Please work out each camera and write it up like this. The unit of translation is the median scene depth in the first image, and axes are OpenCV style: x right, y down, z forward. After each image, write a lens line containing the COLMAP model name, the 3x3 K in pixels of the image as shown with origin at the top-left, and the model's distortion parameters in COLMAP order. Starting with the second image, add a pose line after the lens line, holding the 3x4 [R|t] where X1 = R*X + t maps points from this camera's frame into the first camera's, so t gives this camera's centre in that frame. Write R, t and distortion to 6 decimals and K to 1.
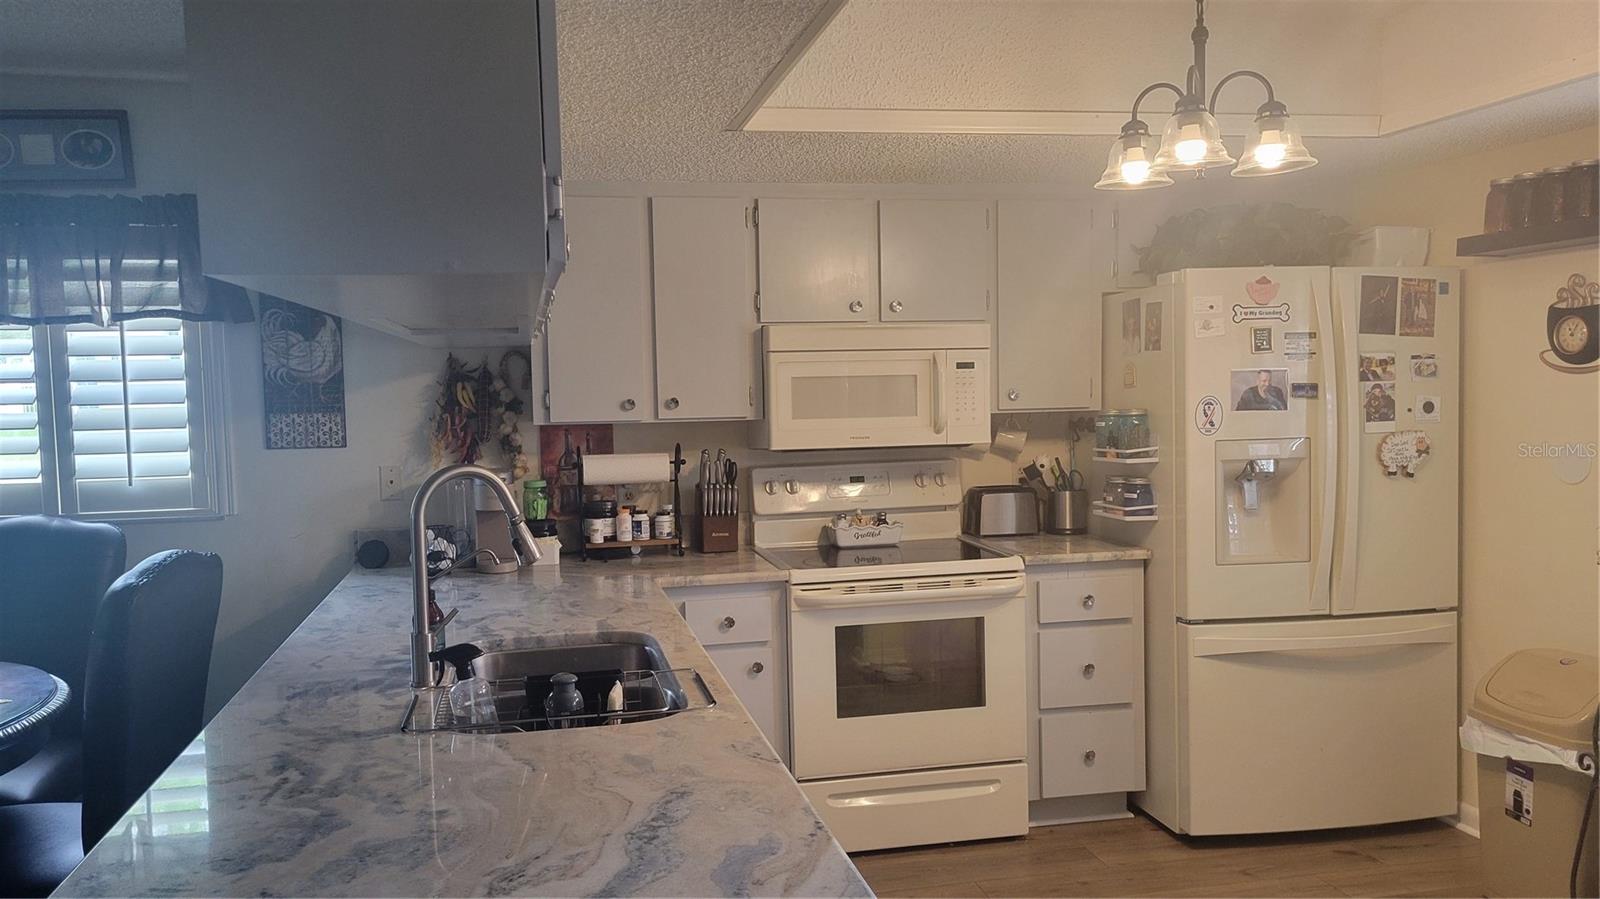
lens RADIAL K [[1265.8, 0, 752.3], [0, 1265.8, 467.5], [0, 0, 1]] dist [0.047701, -0.014354]
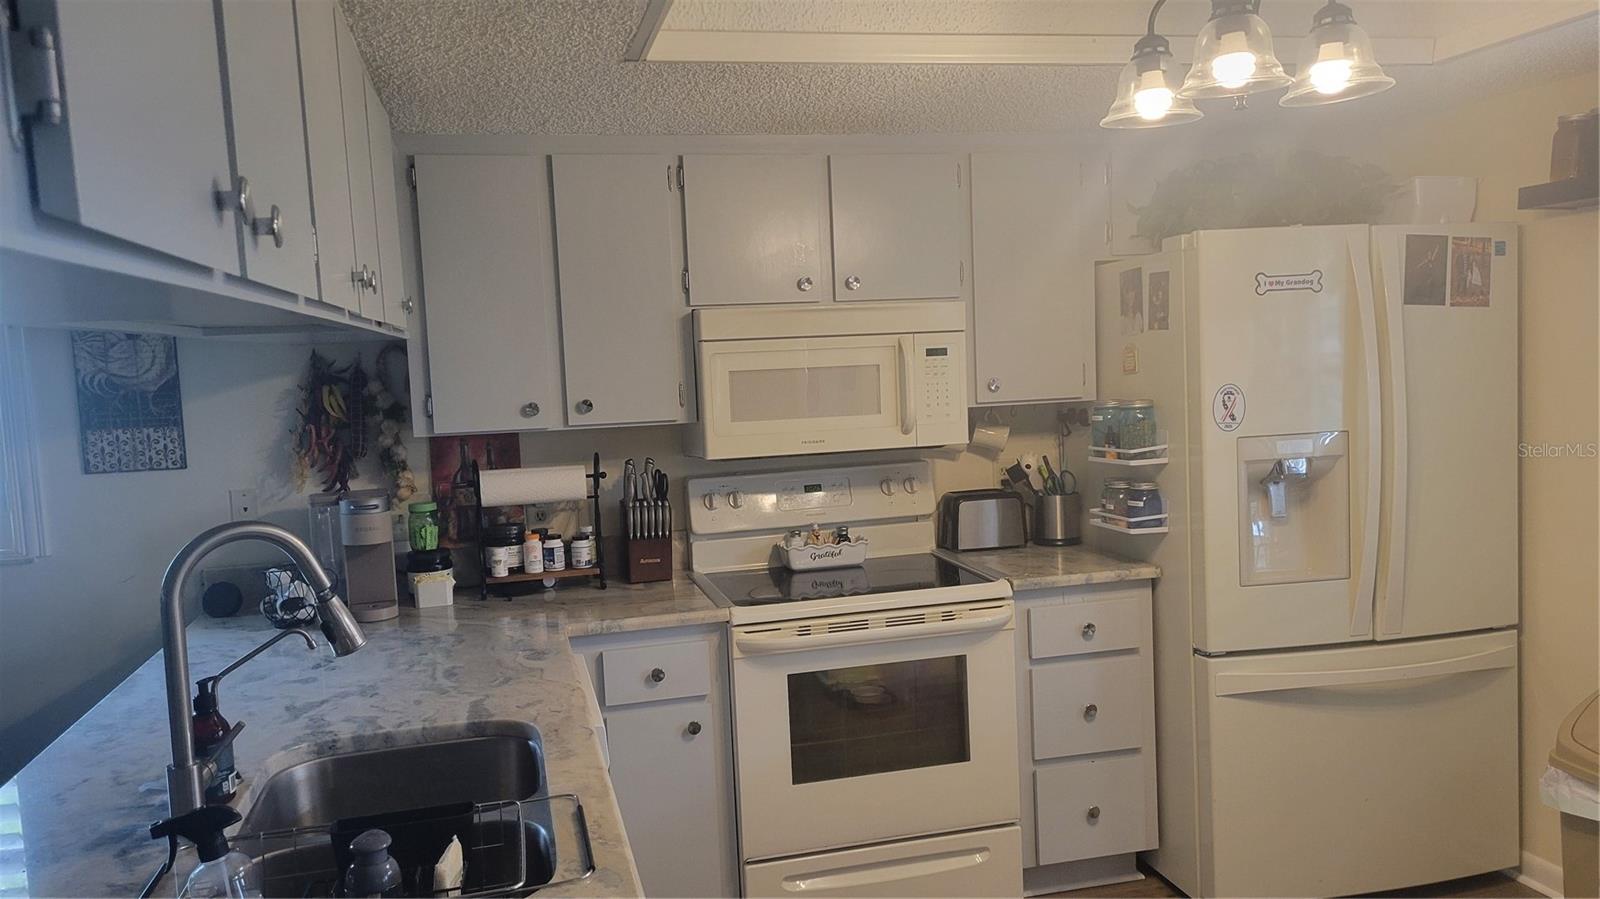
lens RADIAL K [[1265.8, 0, 777.2], [0, 1265.8, 475.7], [0, 0, 1]] dist [0.047701, -0.014354]
pose [[0.998768, -0.026576, 0.041900, 0.026365], [0.025475, 0.999321, 0.026606, -0.024648], [-0.042579, -0.025506, 0.998767, 0.171700]]
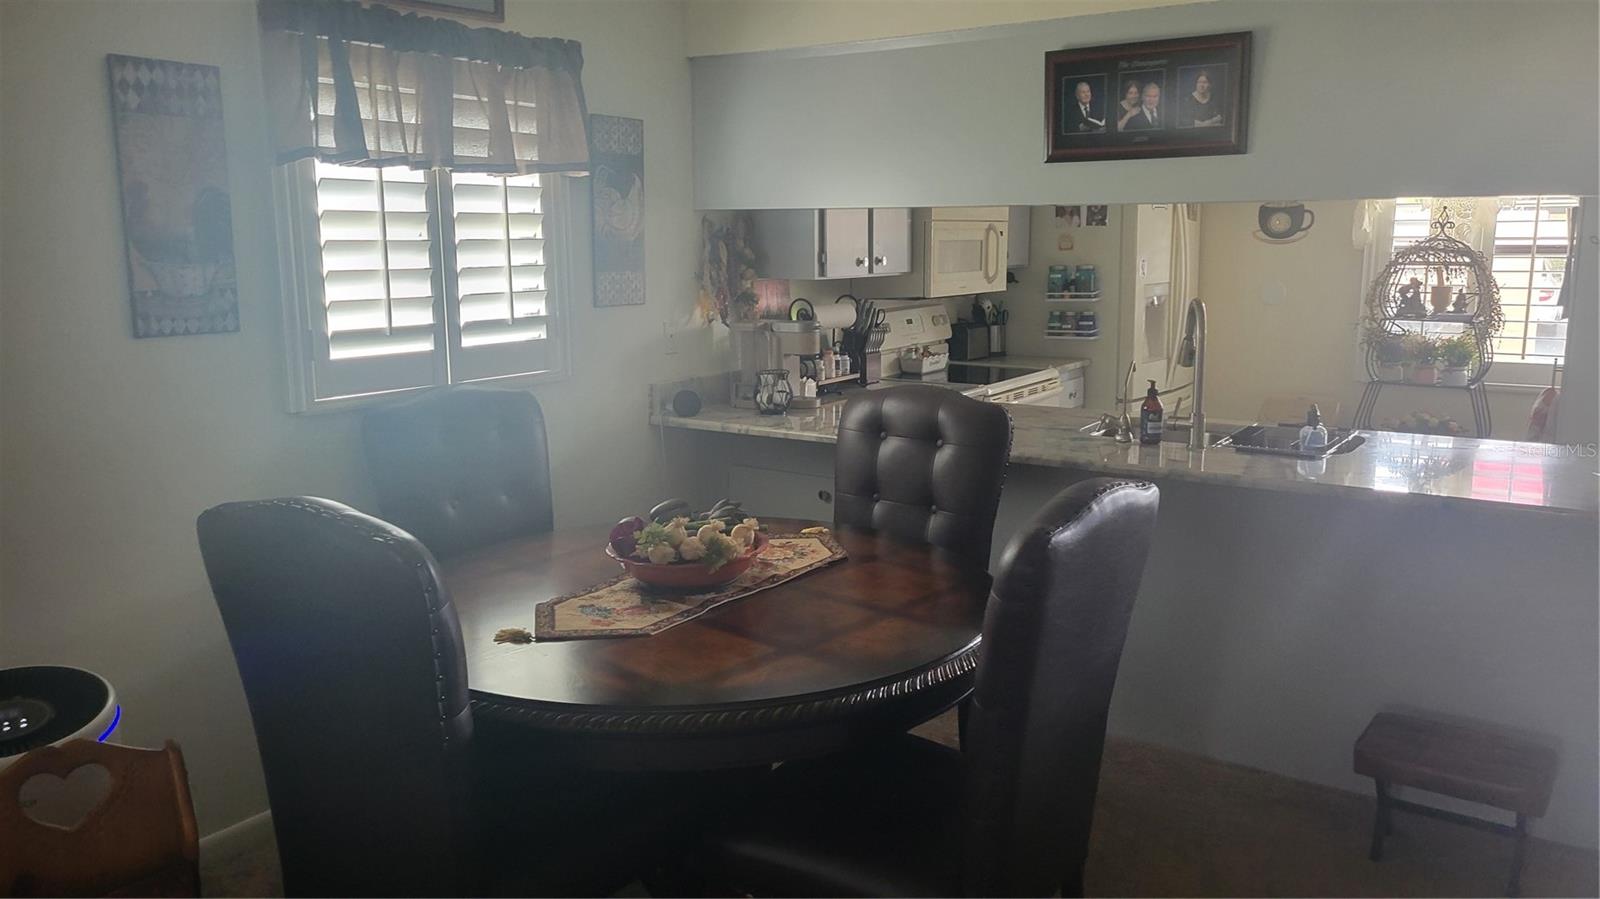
lens RADIAL K [[1265.8, 0, 795.3], [0, 1265.8, 454.0], [0, 0, 1]] dist [0.047701, -0.014354]
pose [[0.689515, -0.107176, 0.716298, -1.033766], [0.043594, 0.993339, 0.106664, 0.000558], [-0.722958, -0.042320, 0.689595, 0.206774]]
